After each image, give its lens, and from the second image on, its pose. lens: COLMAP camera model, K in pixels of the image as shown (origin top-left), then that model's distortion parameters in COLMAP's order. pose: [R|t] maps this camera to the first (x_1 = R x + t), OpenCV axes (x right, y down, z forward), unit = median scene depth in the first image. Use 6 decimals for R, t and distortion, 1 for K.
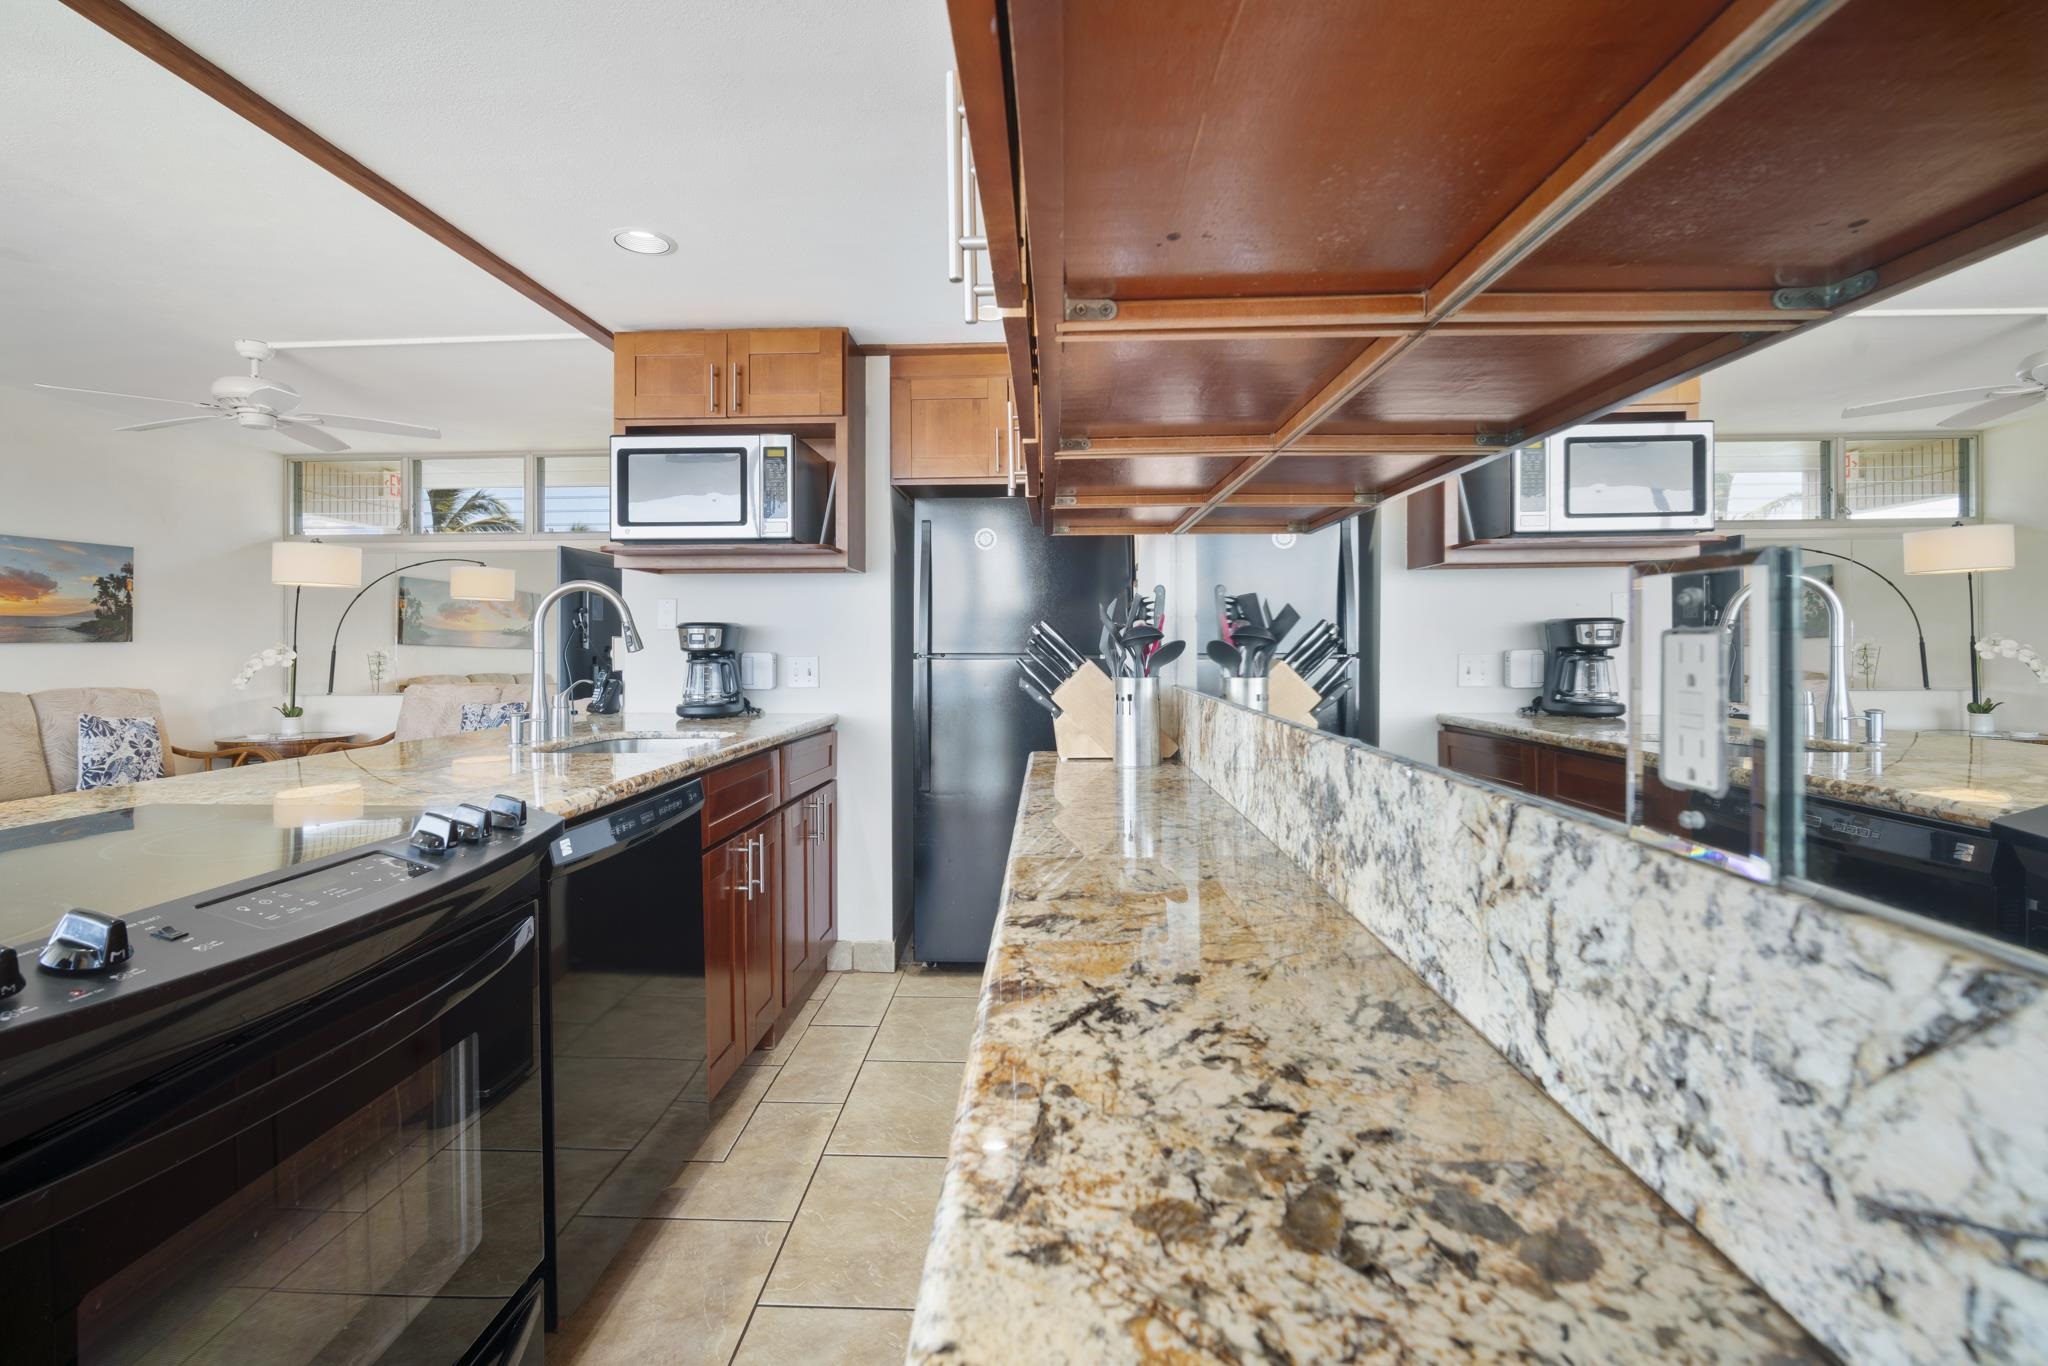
lens RADIAL K [[896.7, 0, 1018.1], [0, 896.7, 643.1], [0, 0, 1]] dist [-0.012715, 0.003536]
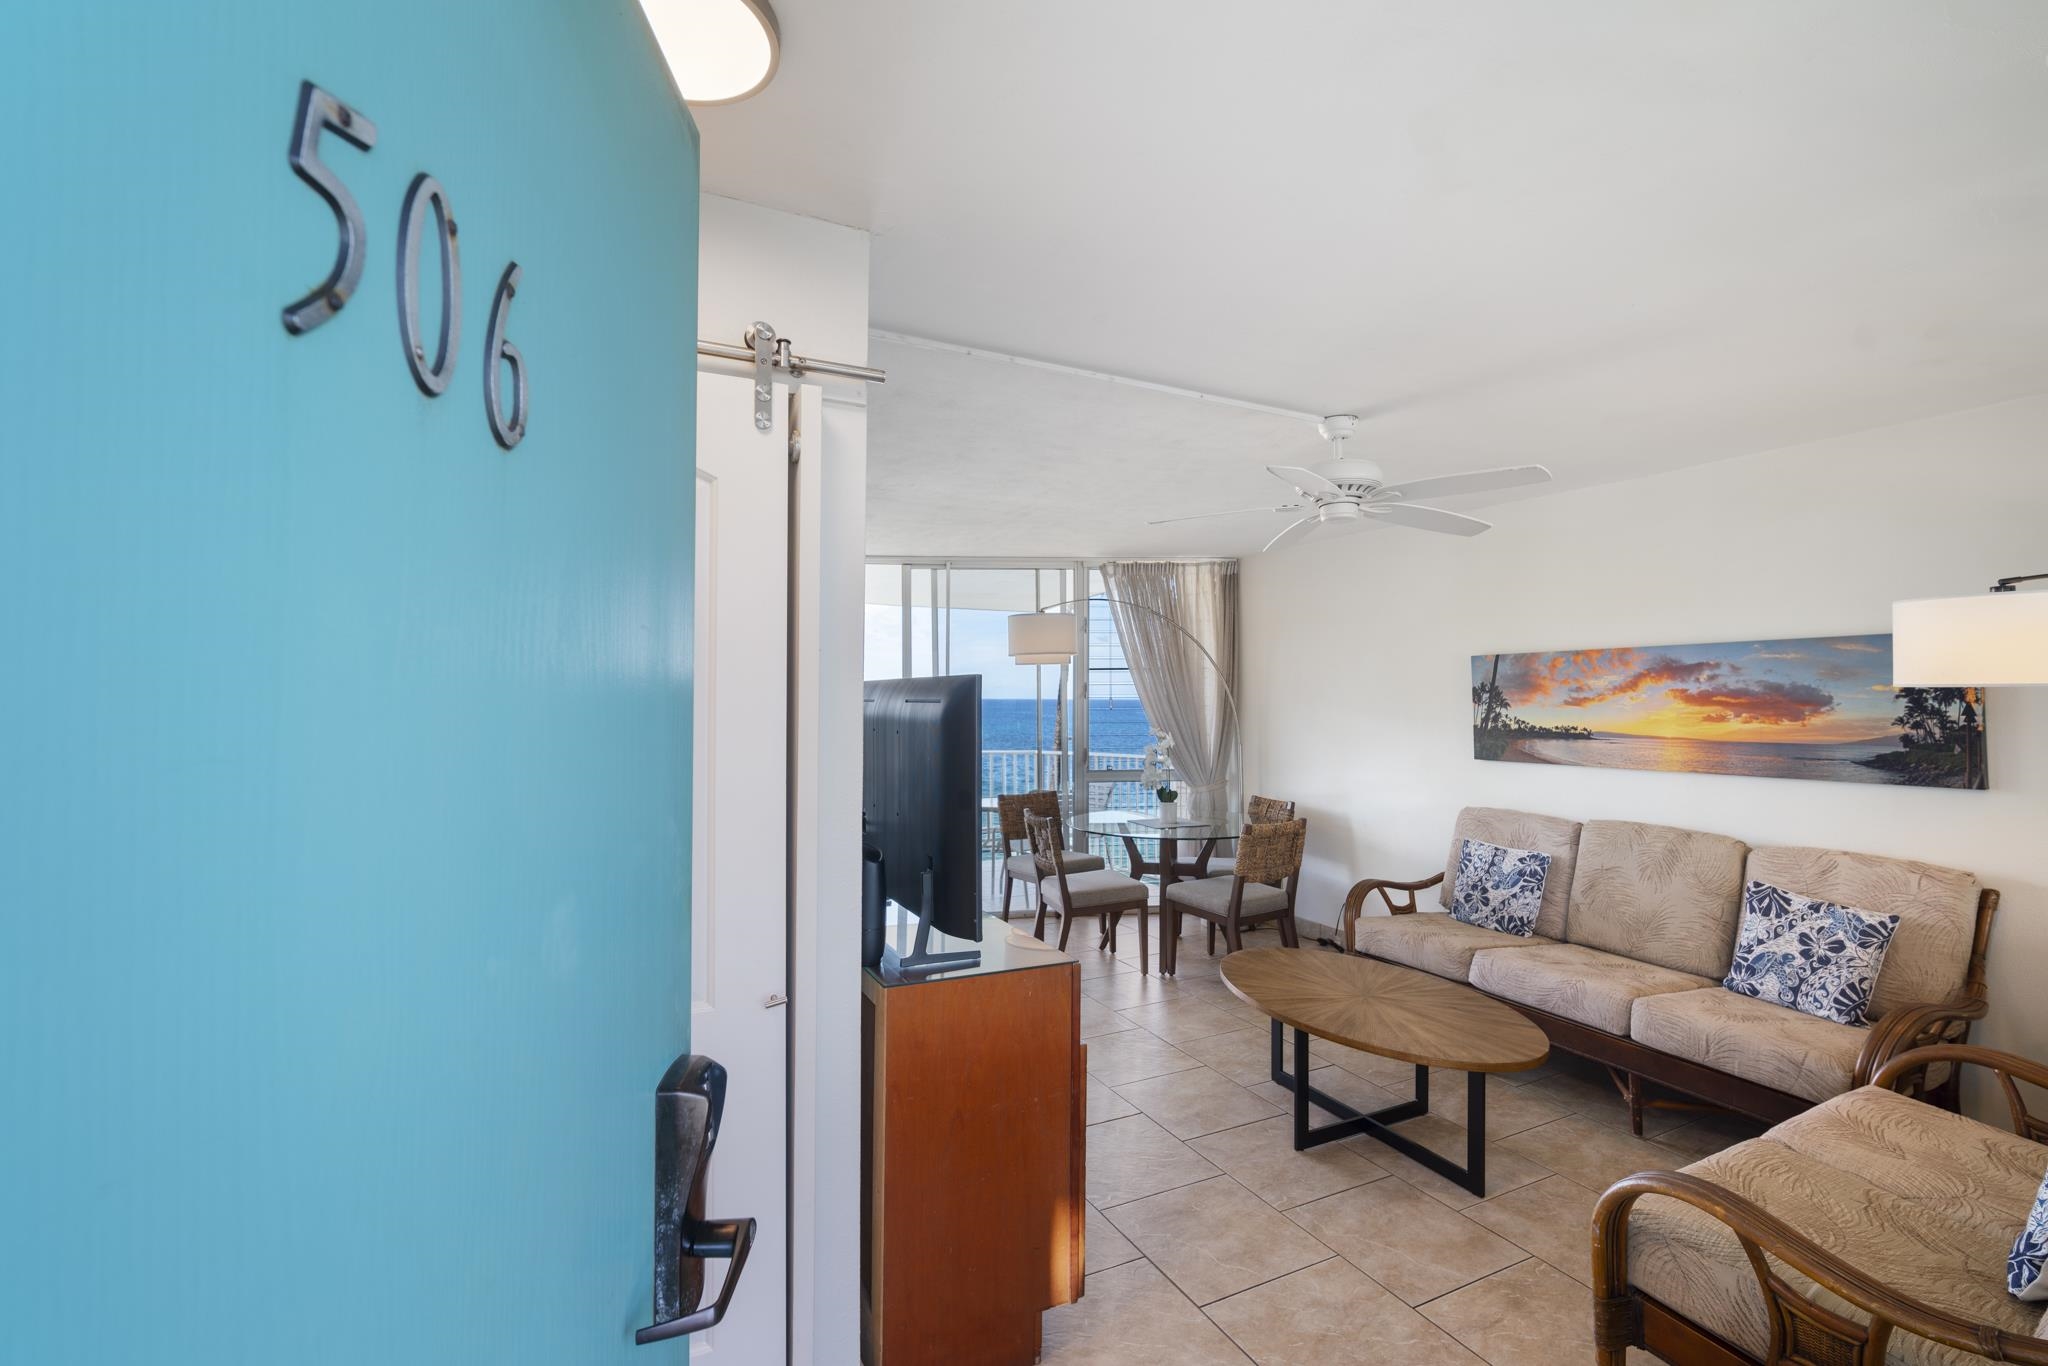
lens RADIAL K [[896.7, 0, 1026.1], [0, 896.7, 679.4], [0, 0, 1]] dist [-0.012715, 0.003536]
pose [[-0.869287, -0.011614, -0.494171, -0.247371], [-0.001922, 0.999796, -0.020116, -0.095964], [0.494304, -0.016537, -0.869132, 1.878040]]
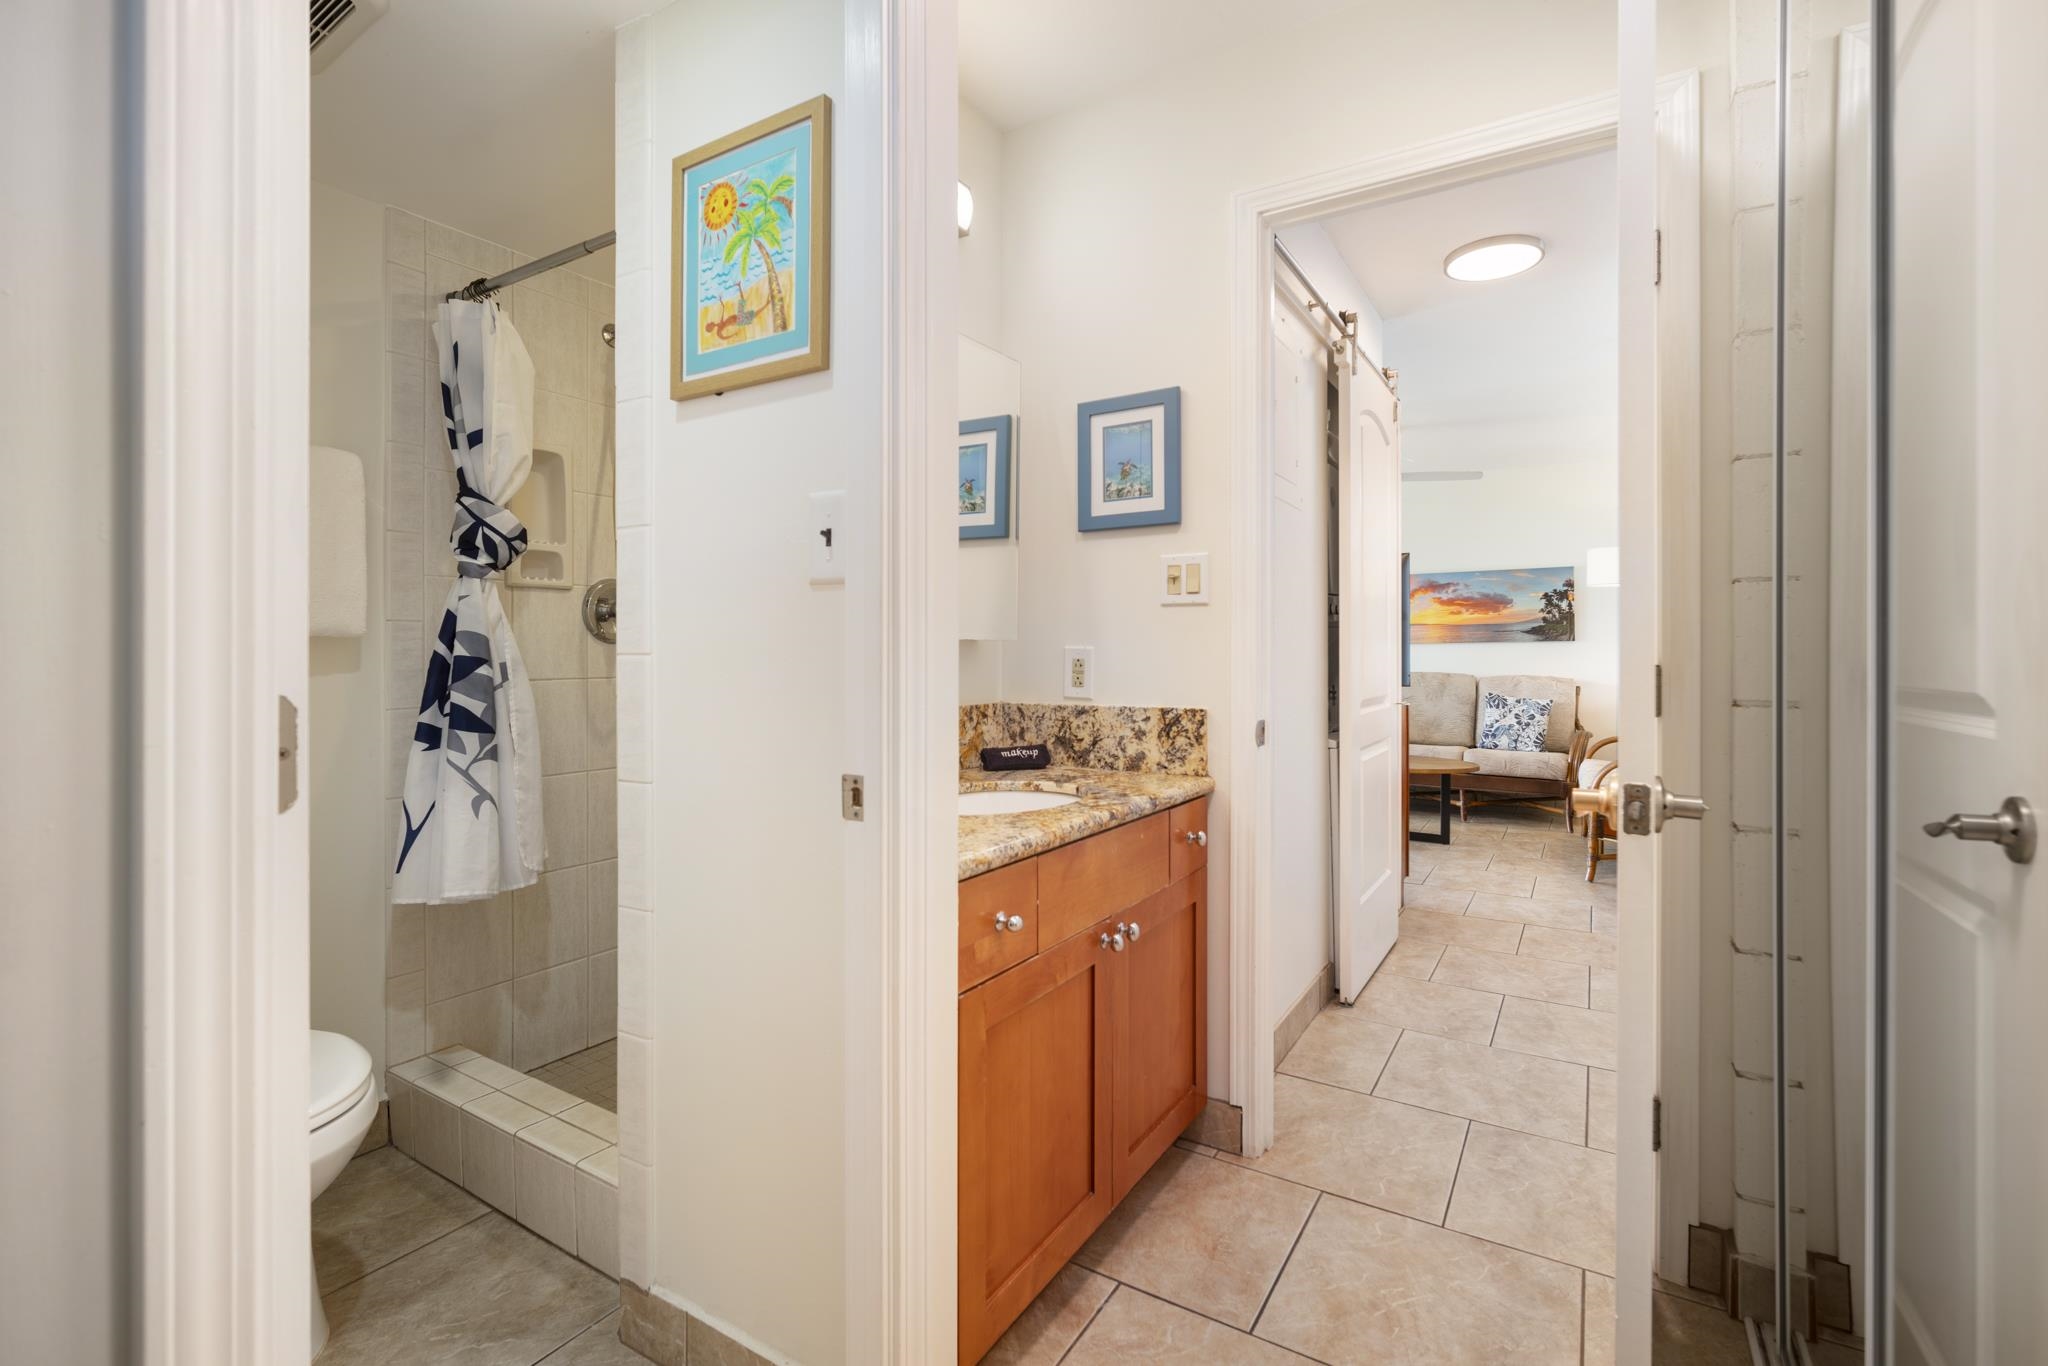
lens RADIAL K [[896.7, 0, 1030.1], [0, 896.7, 649.9], [0, 0, 1]] dist [-0.012715, 0.003536]
pose [[-0.496535, 0.001561, -0.868015, 0.774442], [0.003368, 0.999994, -0.000128, 0.014376], [0.868010, -0.002987, -0.496538, 1.502054]]
